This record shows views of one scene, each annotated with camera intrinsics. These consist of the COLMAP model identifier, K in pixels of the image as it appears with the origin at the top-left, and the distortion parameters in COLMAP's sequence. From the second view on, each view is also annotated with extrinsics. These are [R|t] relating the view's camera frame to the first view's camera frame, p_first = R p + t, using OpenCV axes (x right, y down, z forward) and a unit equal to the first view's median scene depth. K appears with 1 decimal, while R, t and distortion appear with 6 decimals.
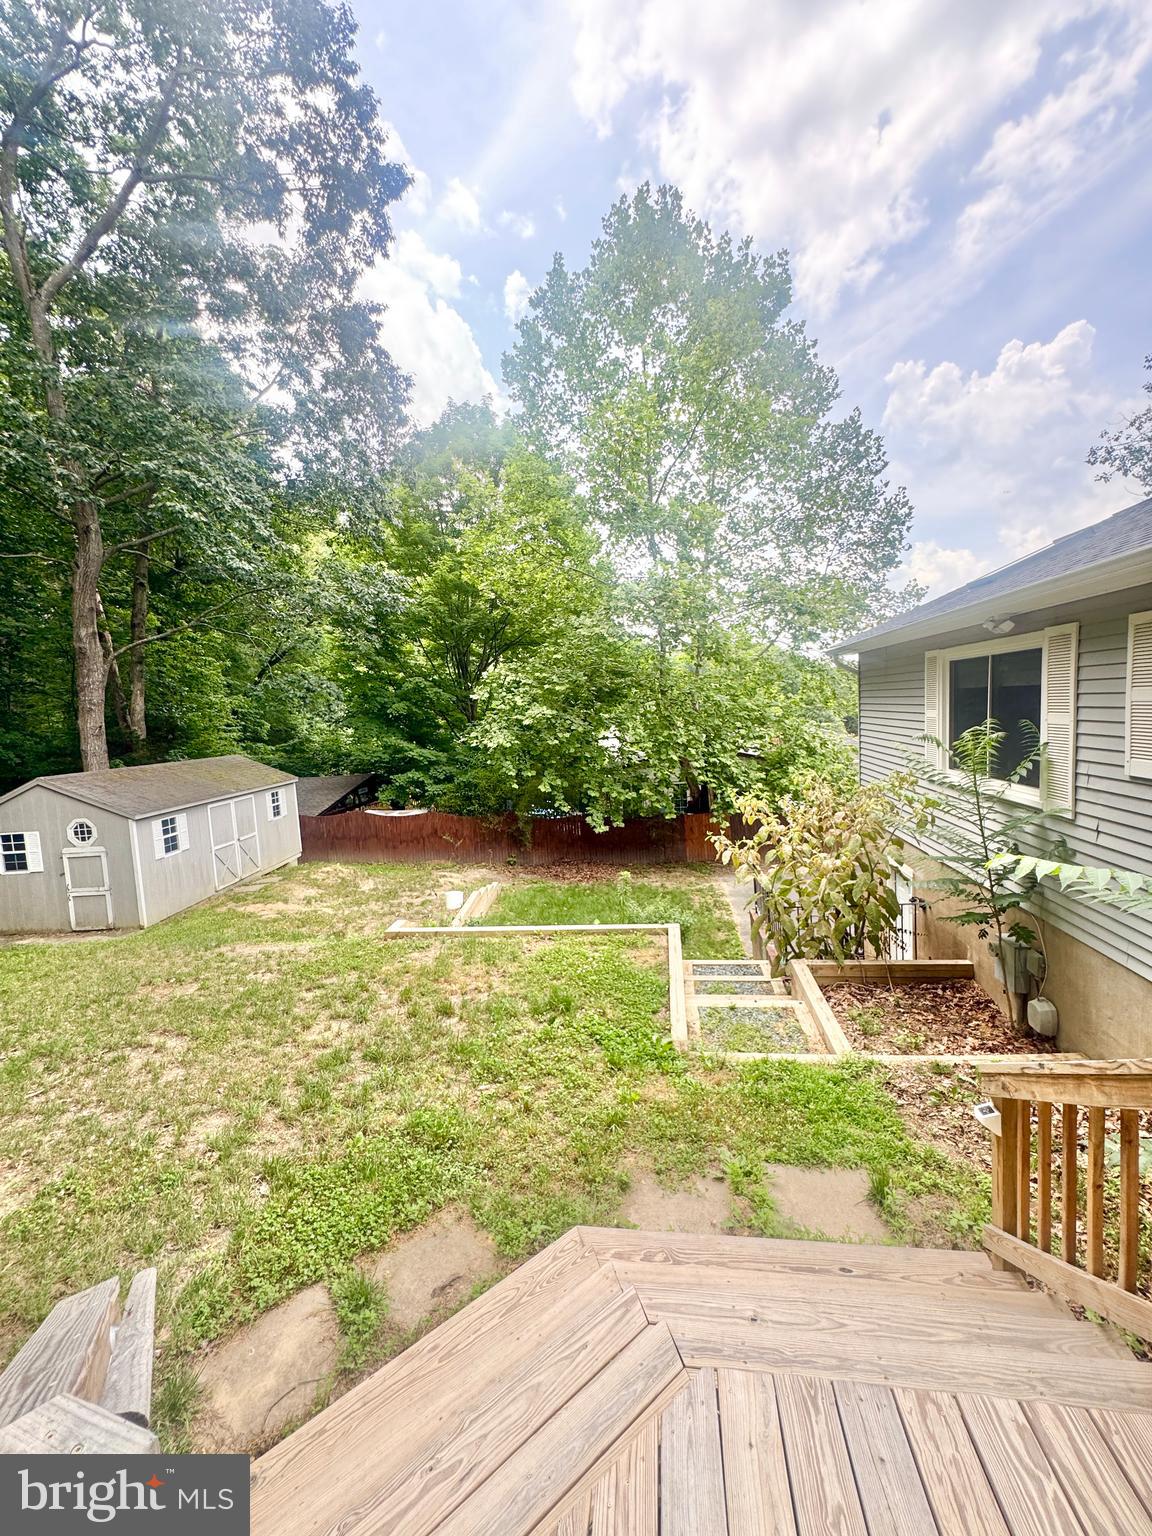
lens RADIAL K [[617.3, 0, 576.0], [0, 617.3, 767.9], [0, 0, 1]] dist [-0.003477, 0.000592]
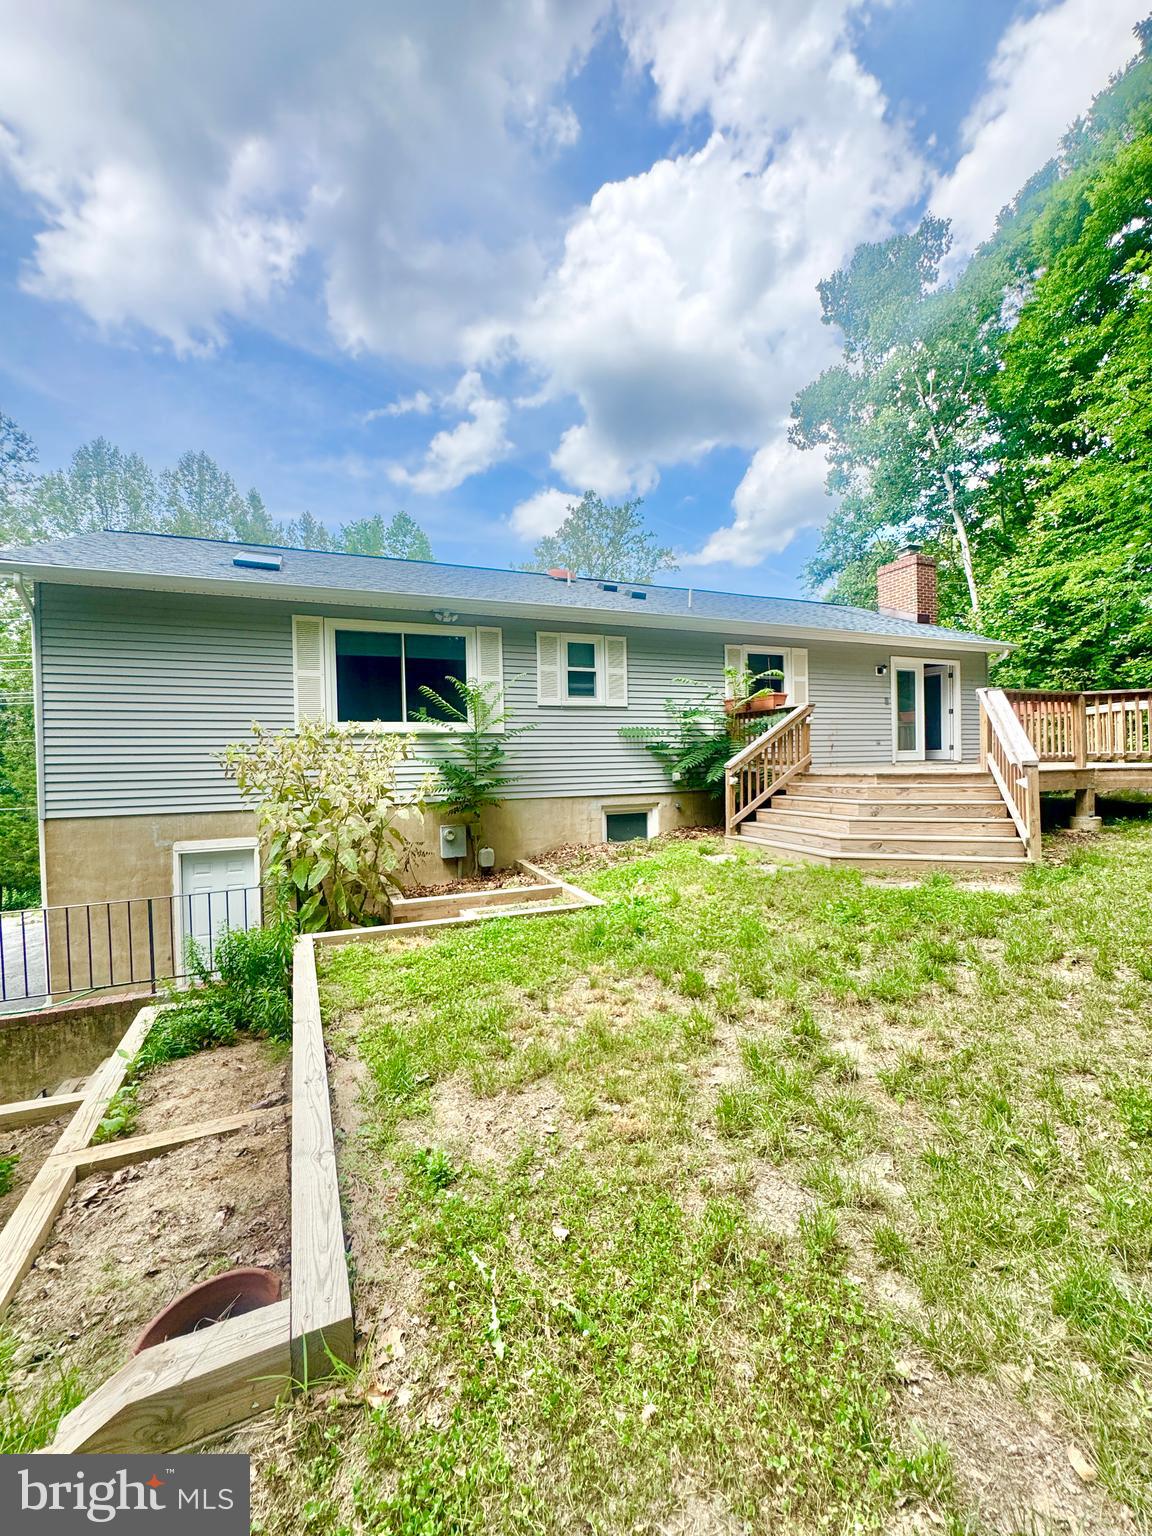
lens RADIAL K [[617.3, 0, 576.2], [0, 617.3, 771.7], [0, 0, 1]] dist [-0.003477, 0.000592]
pose [[-0.519324, 0.047694, 0.853246, -0.248613], [0.131423, 0.991021, 0.024594, 0.050530], [-0.844412, 0.124908, -0.520929, 0.501198]]
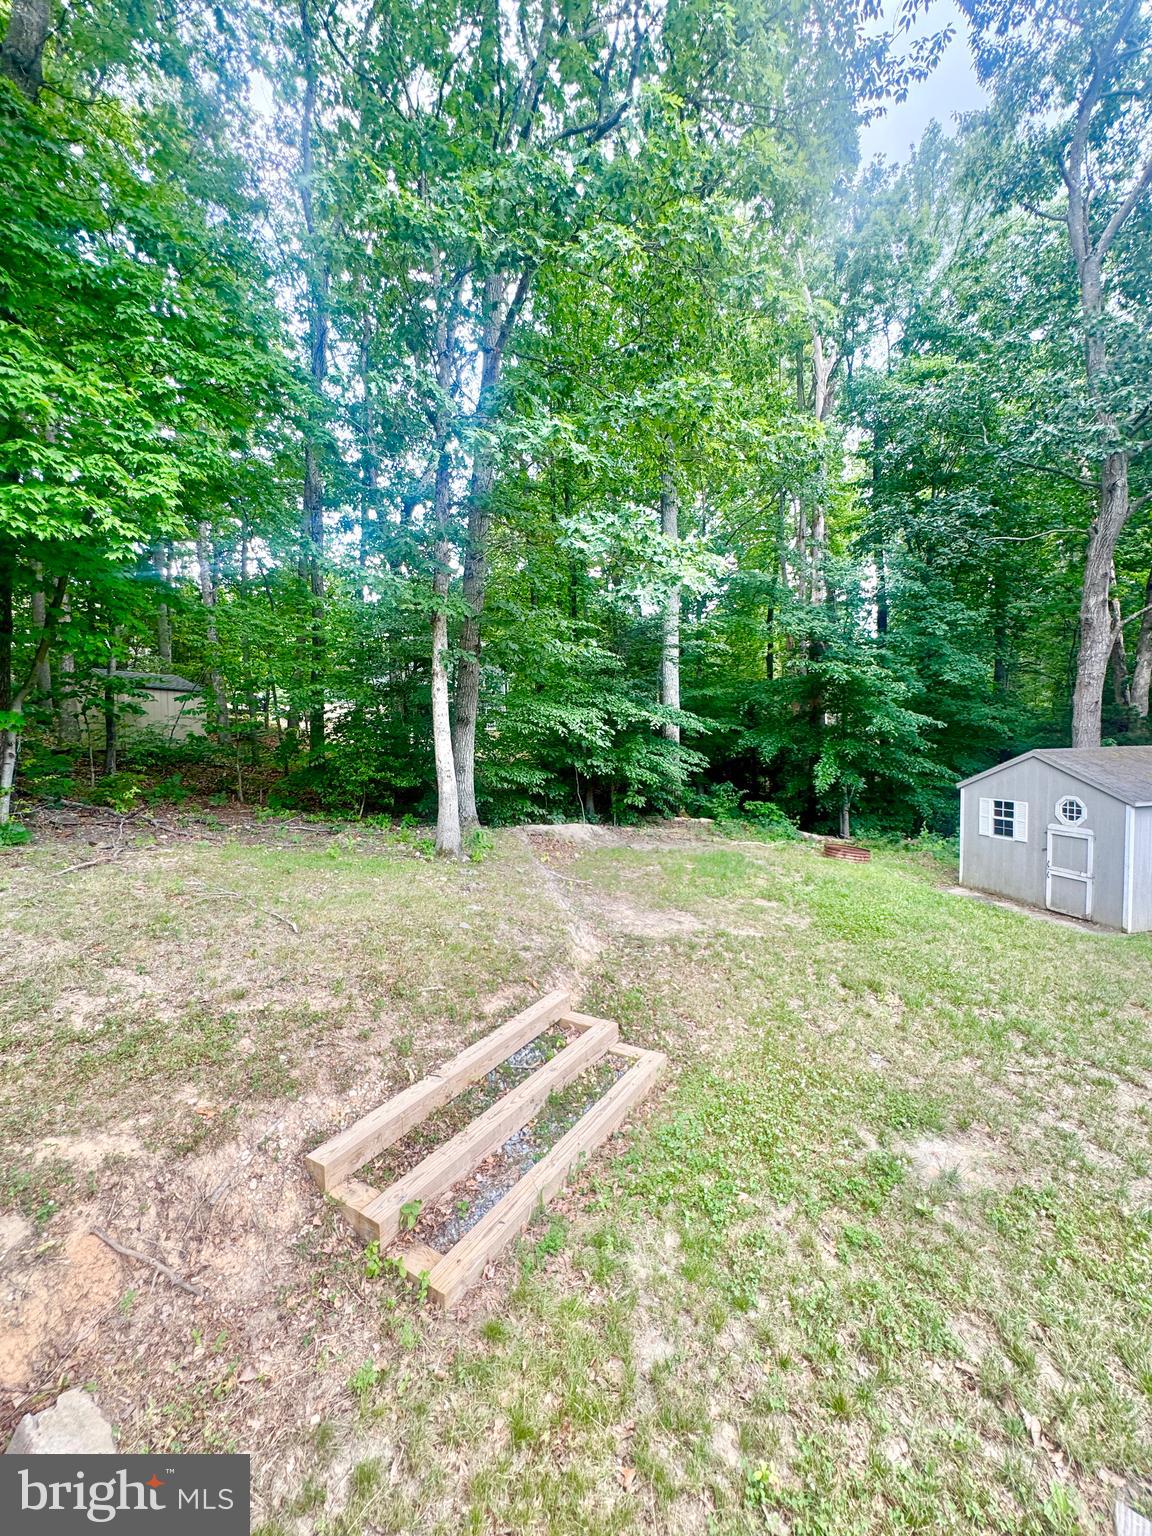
lens RADIAL K [[617.3, 0, 575.4], [0, 617.3, 765.5], [0, 0, 1]] dist [-0.003477, 0.000592]
pose [[0.226720, 0.097586, -0.969059, -0.041339], [-0.070972, 0.993978, 0.083491, 0.006750], [0.971371, 0.049847, 0.232281, 0.024428]]
